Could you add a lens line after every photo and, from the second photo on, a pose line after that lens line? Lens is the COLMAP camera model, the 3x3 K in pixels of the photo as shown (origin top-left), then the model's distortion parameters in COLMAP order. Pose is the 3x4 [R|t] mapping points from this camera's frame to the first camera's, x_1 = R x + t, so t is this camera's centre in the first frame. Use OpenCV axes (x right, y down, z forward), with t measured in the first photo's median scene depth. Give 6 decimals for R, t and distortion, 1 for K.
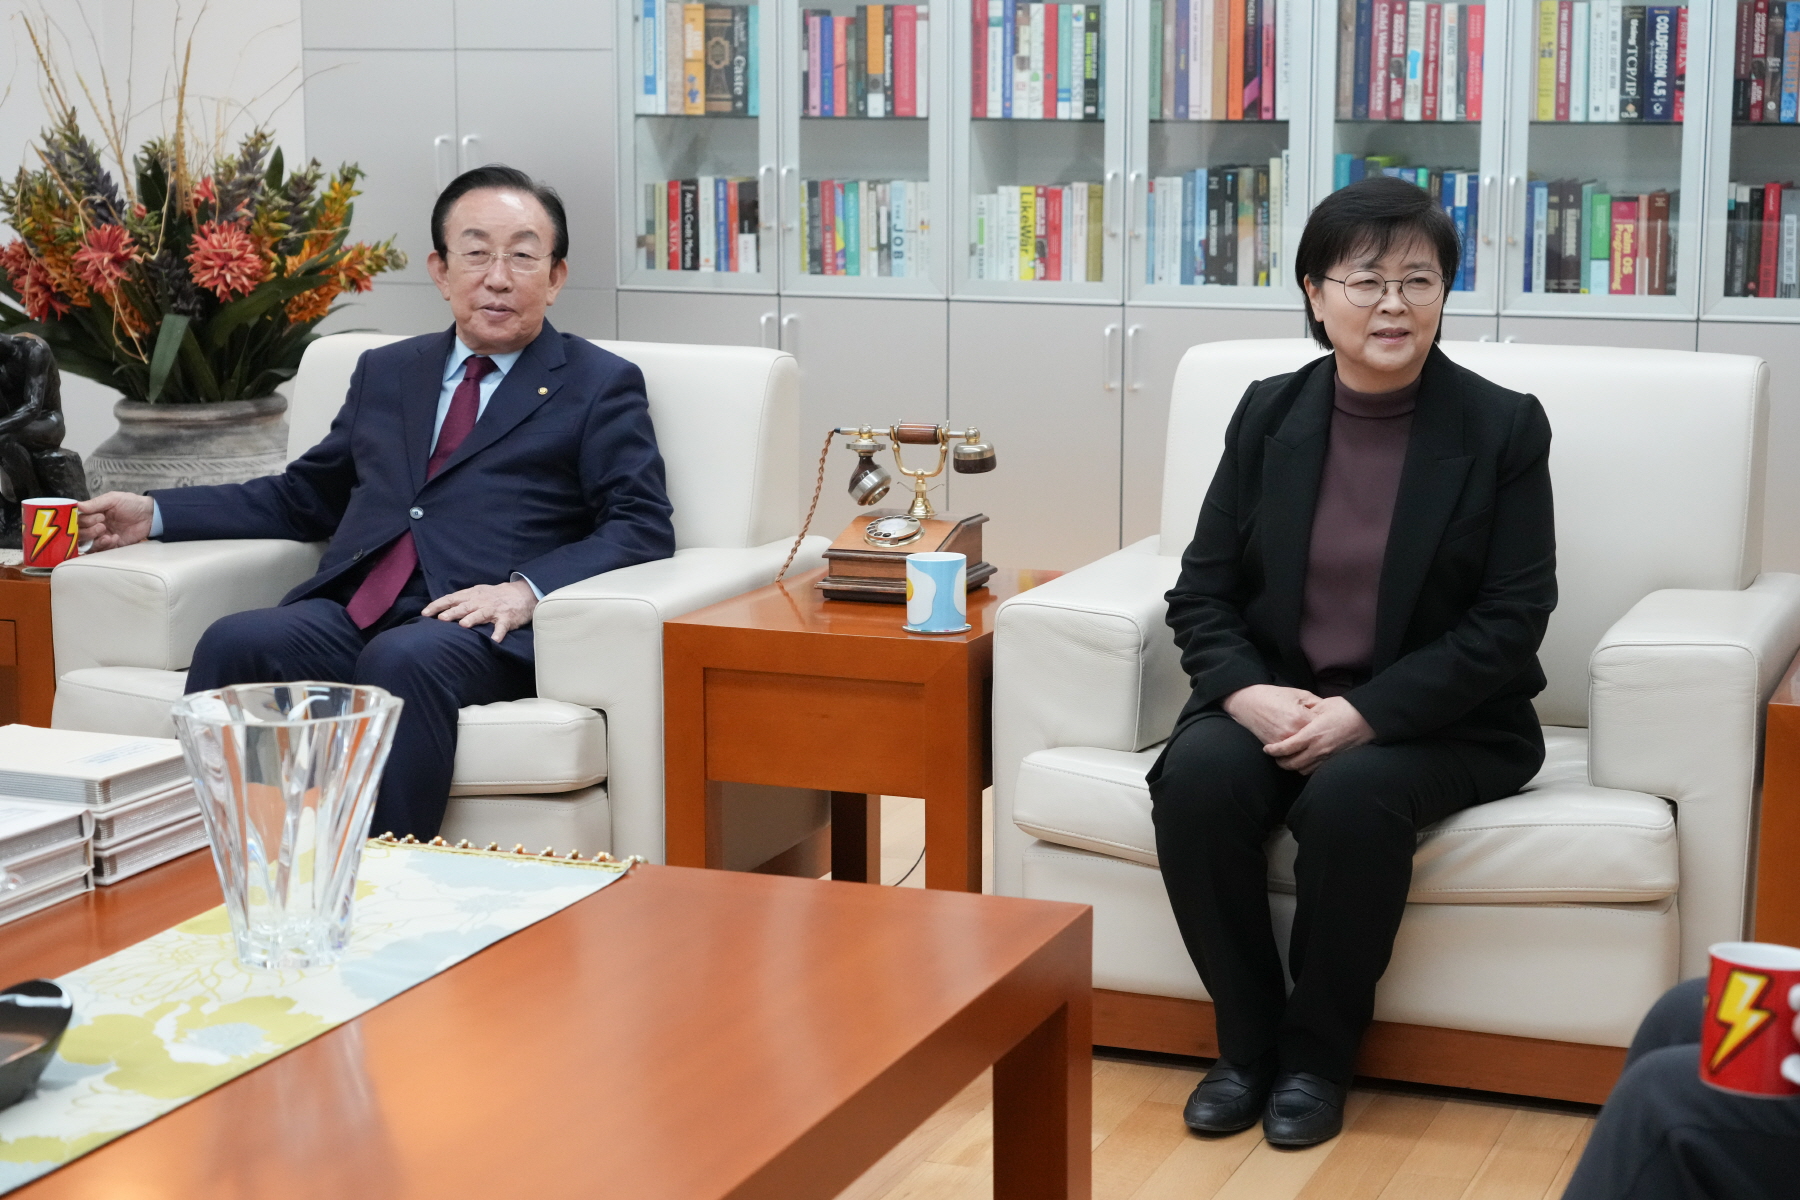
lens RADIAL K [[3339.1, 0, 819.4], [0, 3339.1, 633.3], [0, 0, 1]] dist [0.009264, 0.000000]
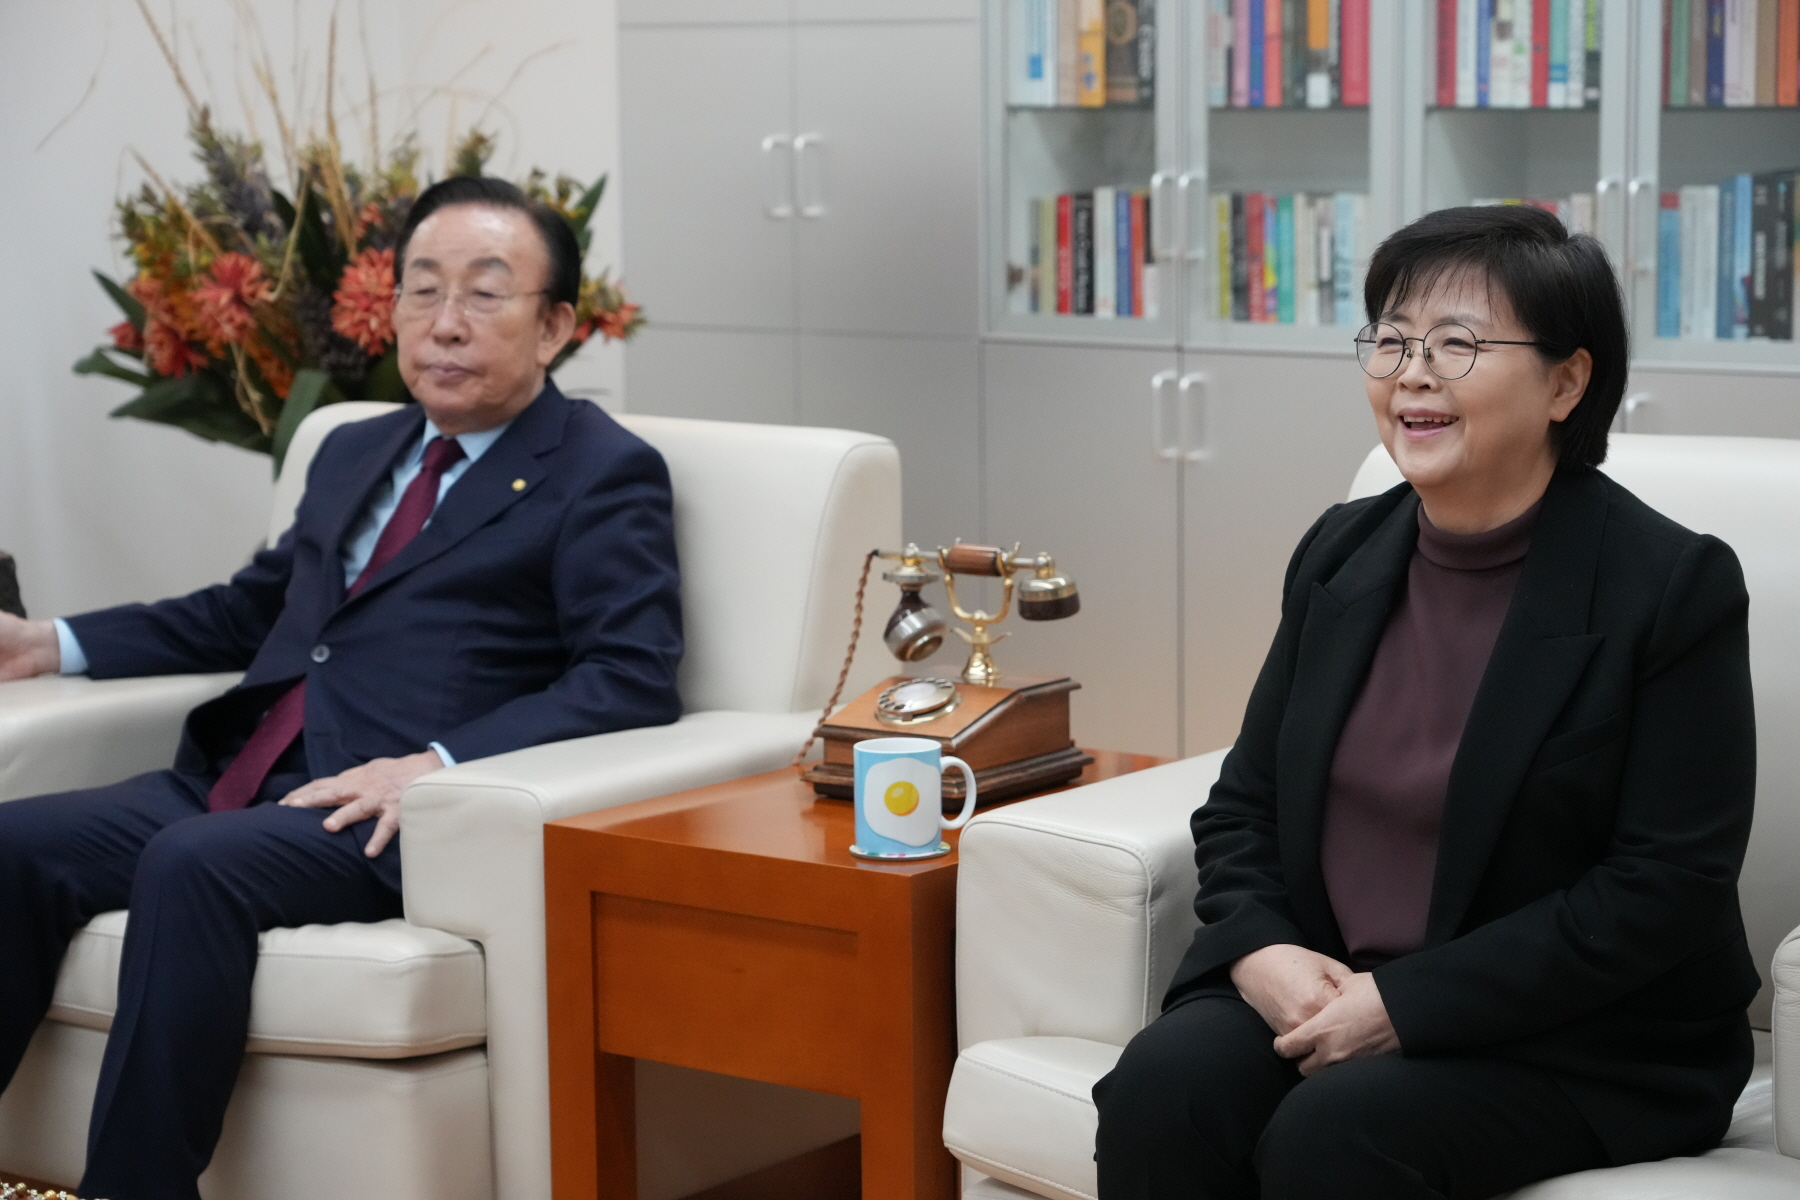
lens RADIAL K [[3960.2, 0, 893.3], [0, 3960.2, 612.1], [0, 0, 1]] dist [0.019721, 0.000000]
pose [[0.958558, 0.026777, -0.283638, 0.196563], [-0.034842, 0.999118, -0.023428, -0.023318], [0.282760, 0.032339, 0.958645, 0.166186]]
